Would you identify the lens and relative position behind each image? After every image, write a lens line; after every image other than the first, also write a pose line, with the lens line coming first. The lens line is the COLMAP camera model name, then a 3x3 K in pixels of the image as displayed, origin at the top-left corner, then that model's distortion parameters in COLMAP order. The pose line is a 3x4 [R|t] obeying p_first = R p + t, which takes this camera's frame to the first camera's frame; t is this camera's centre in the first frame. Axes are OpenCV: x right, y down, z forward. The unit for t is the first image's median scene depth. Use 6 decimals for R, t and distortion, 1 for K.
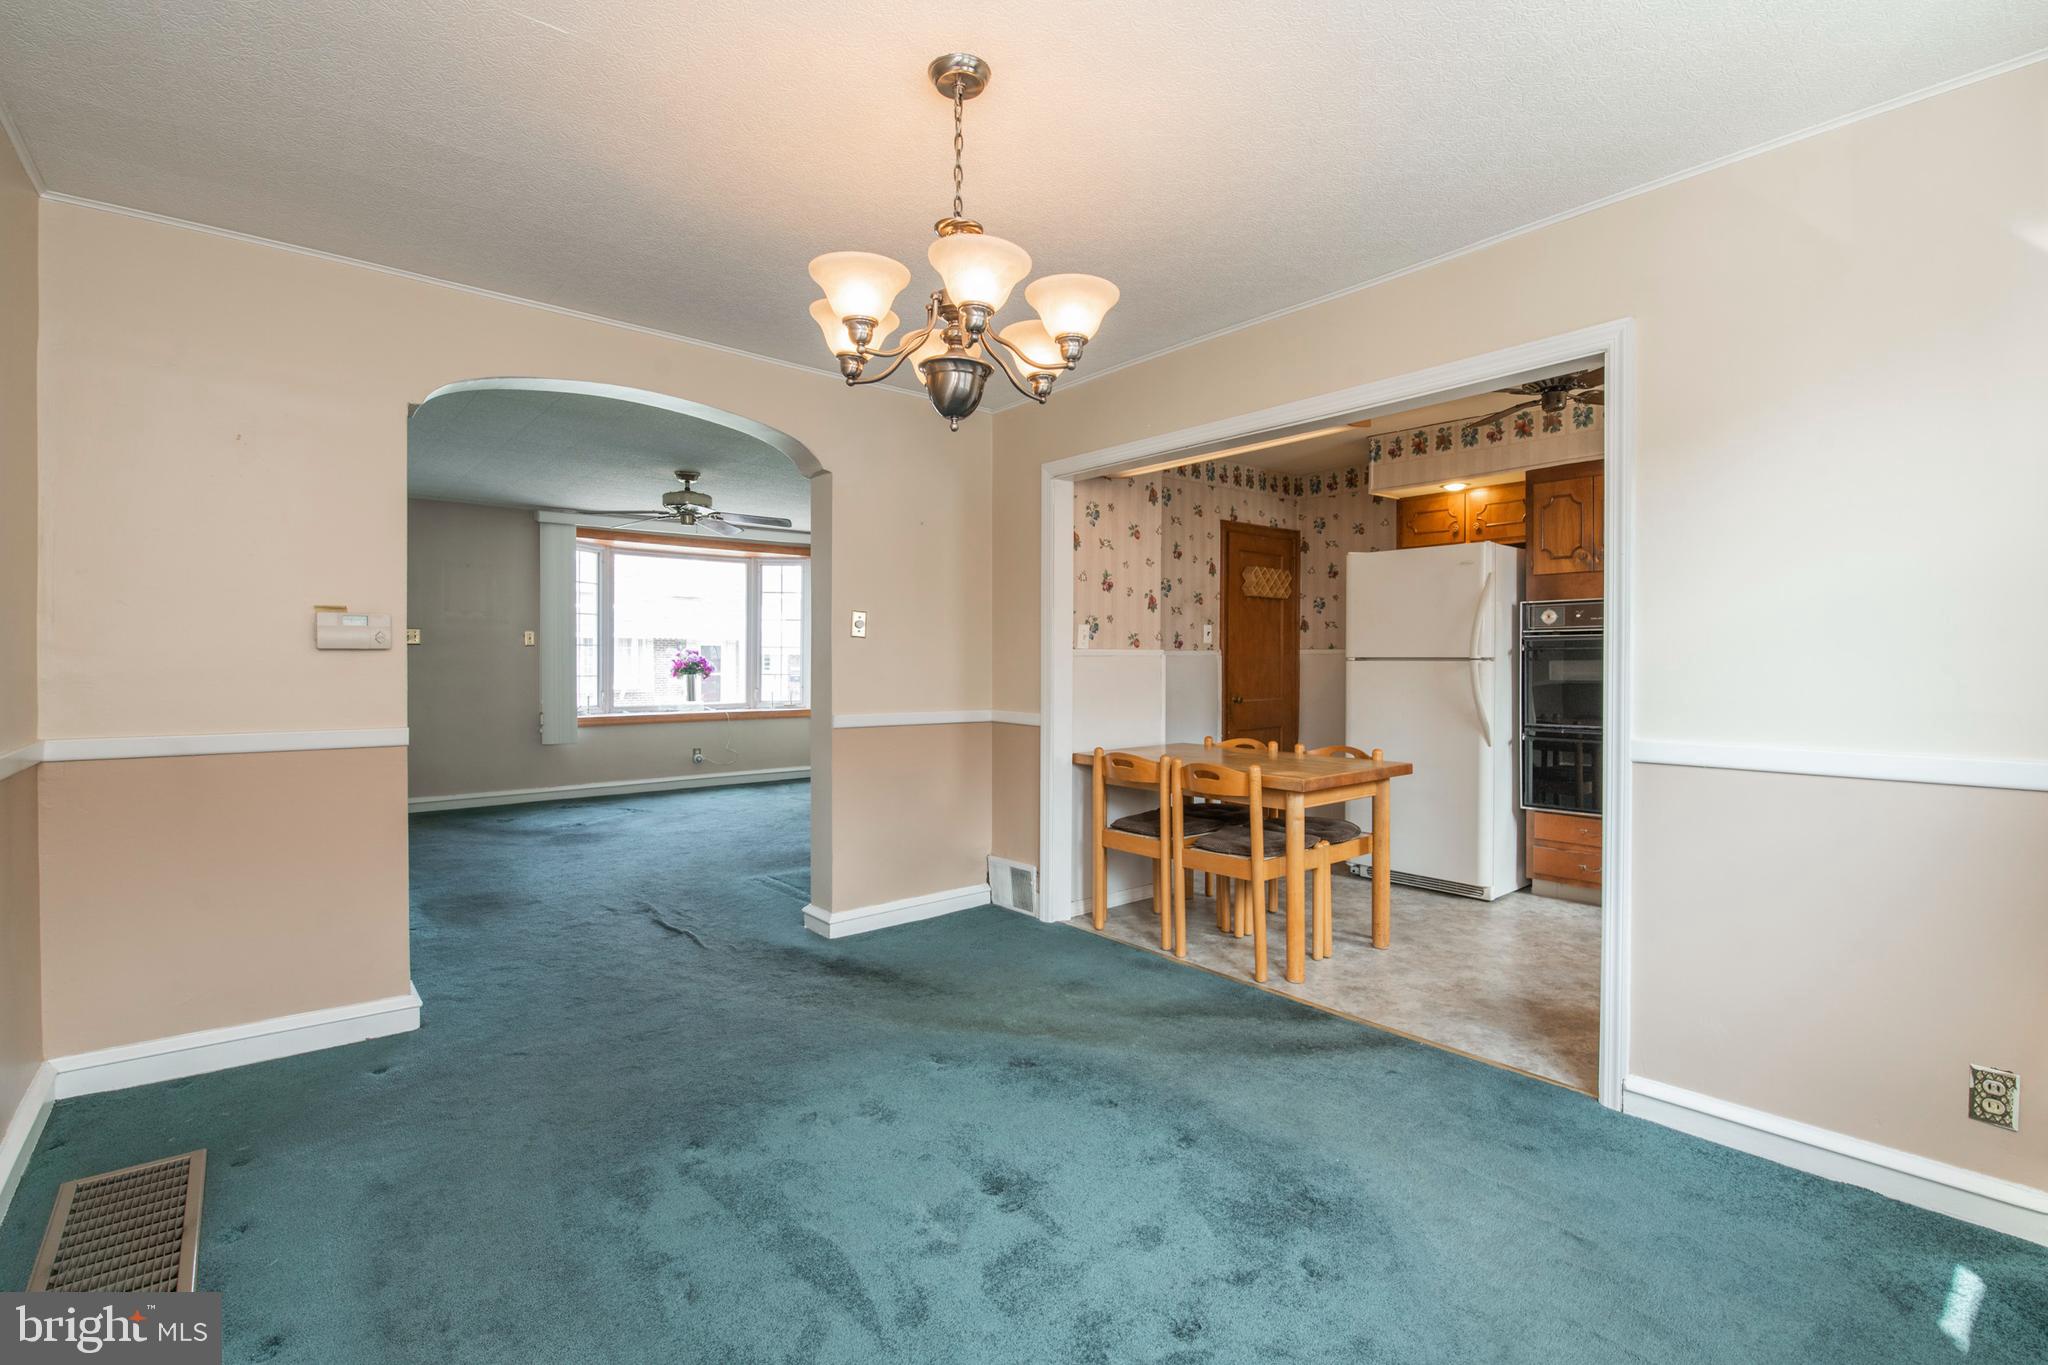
lens RADIAL K [[910.0, 0, 1027.5], [0, 910.0, 669.0], [0, 0, 1]] dist [-0.000178, -0.006439]
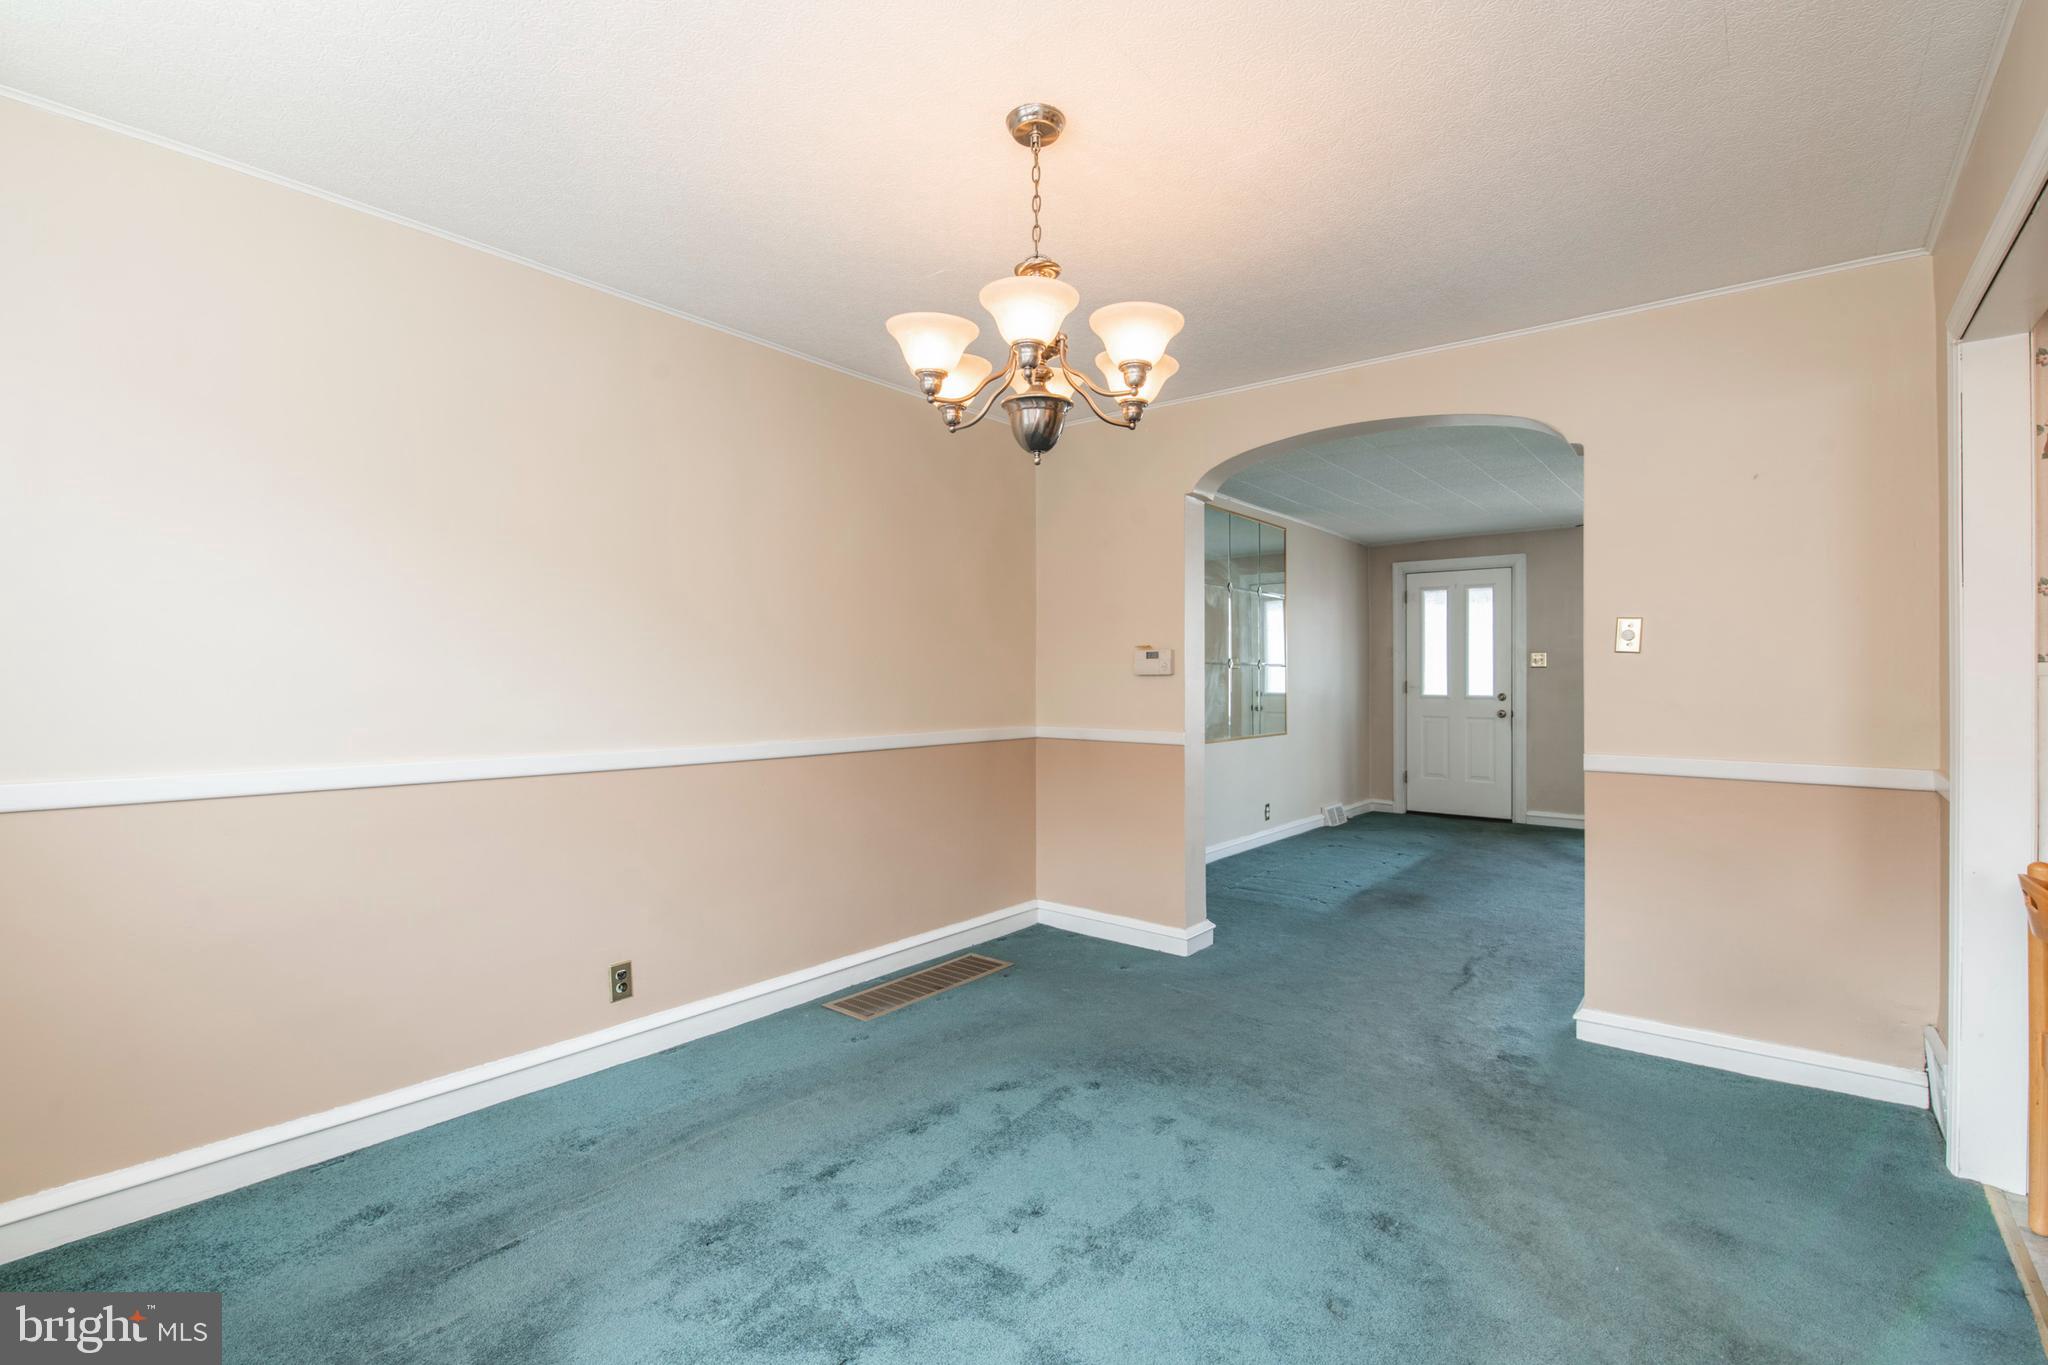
lens RADIAL K [[908.0, 0, 1035.2], [0, 908.0, 679.1], [0, 0, 1]] dist [0.001115, -0.006644]
pose [[0.197629, -0.003266, -0.980271, 0.448163], [-0.009168, 0.999945, -0.005180, -0.004689], [0.980234, 0.010011, 0.197588, 0.378279]]
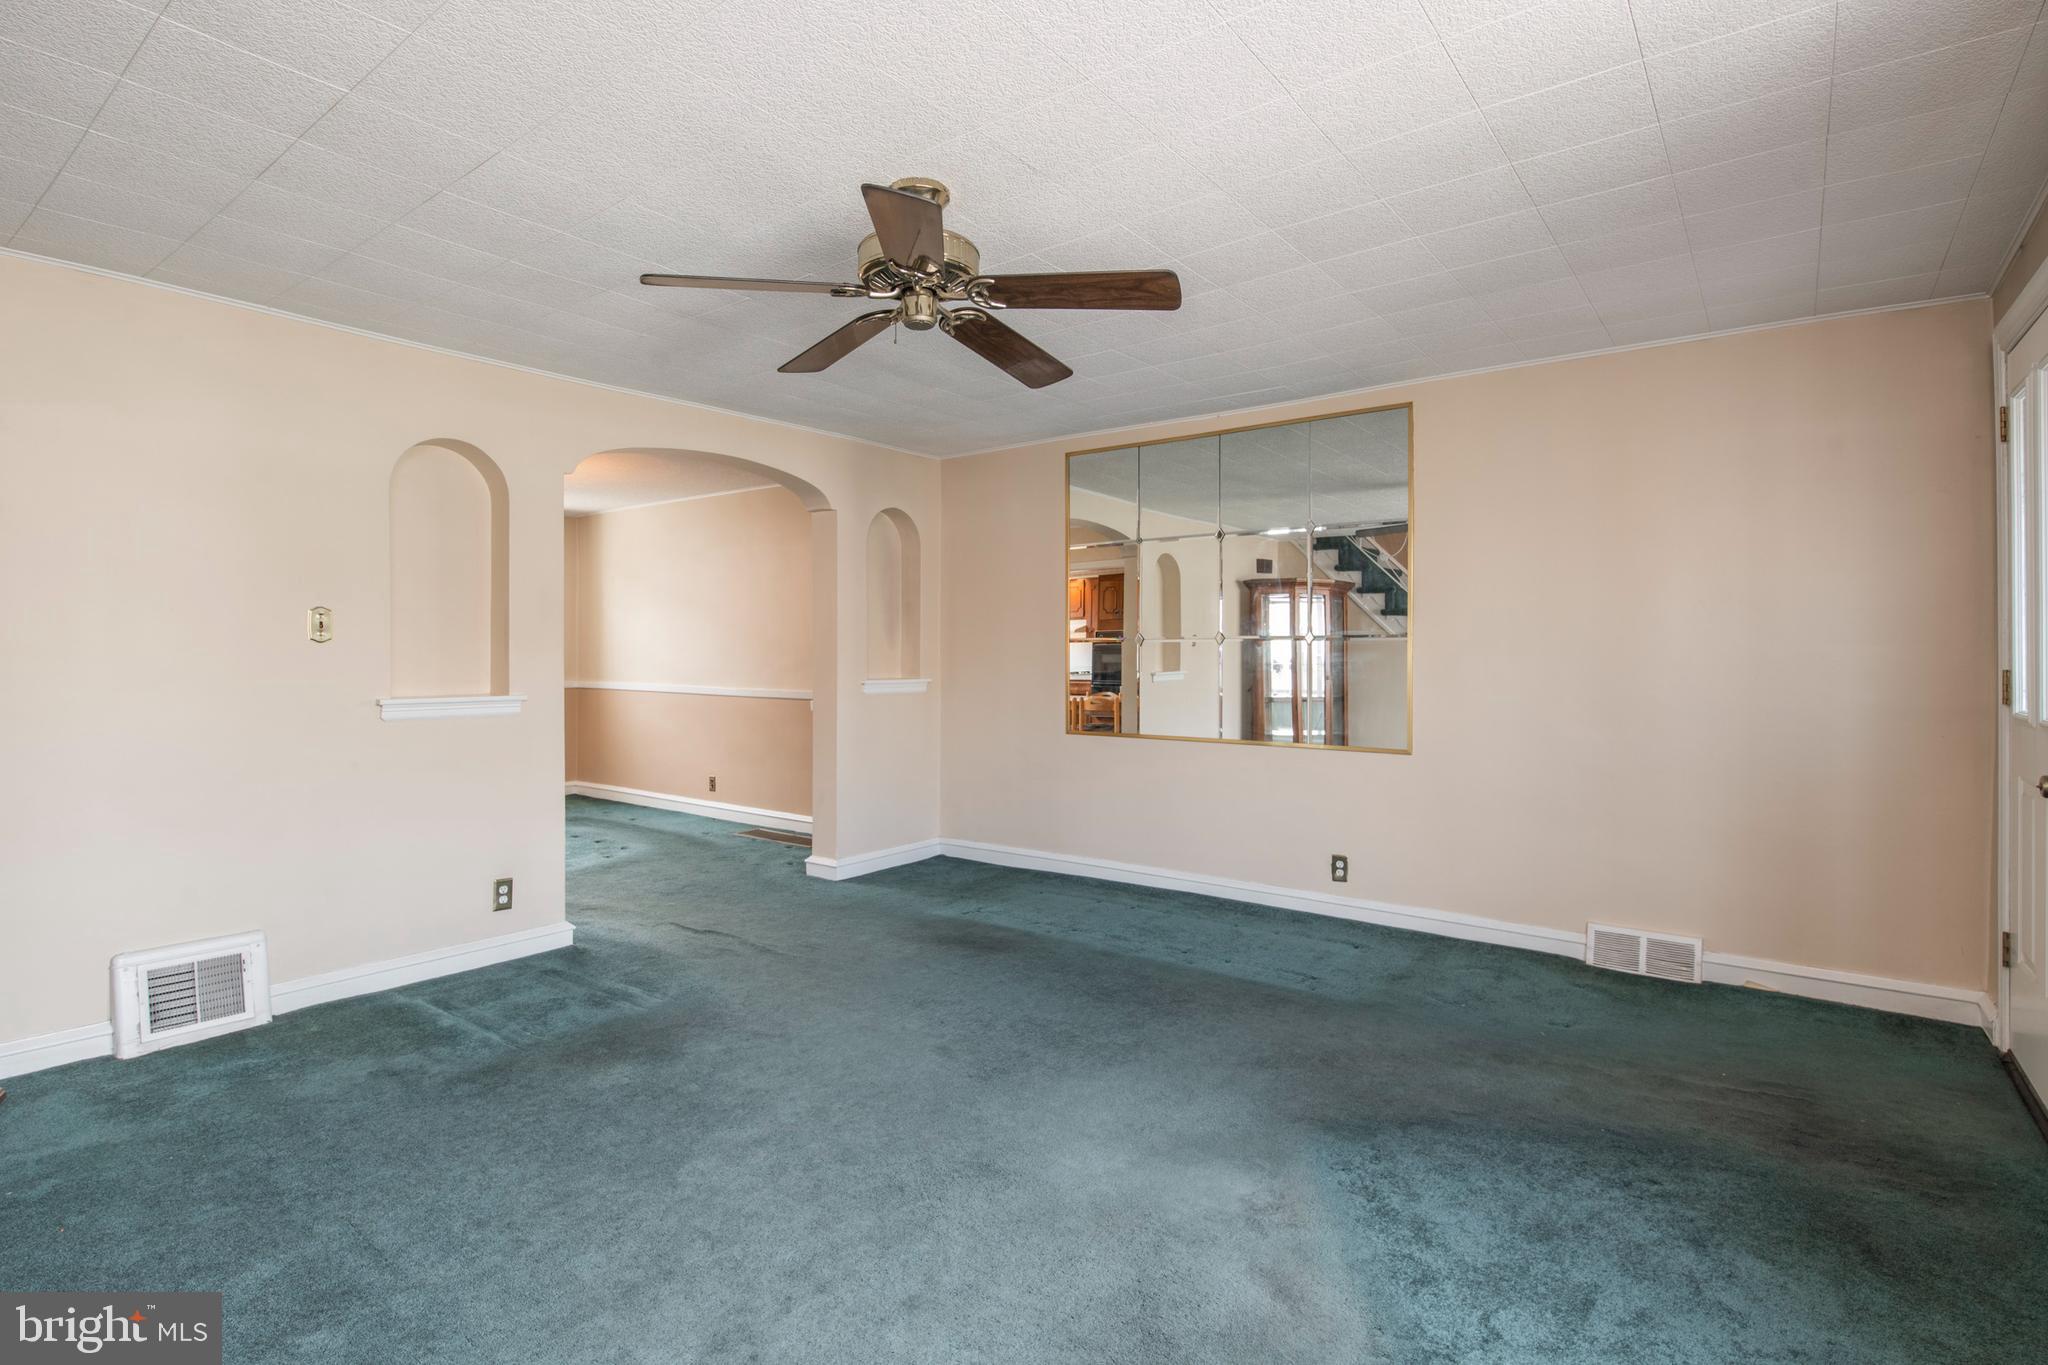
lens RADIAL K [[1001.4, 0, 1026.6], [0, 1001.4, 656.8], [0, 0, 1]] dist [-0.001866, -0.001099]
pose [[-0.976368, -0.002089, -0.216105, -0.496801], [-0.004825, 0.999915, 0.012131, -0.032583], [0.216061, 0.012887, -0.976295, 2.187510]]
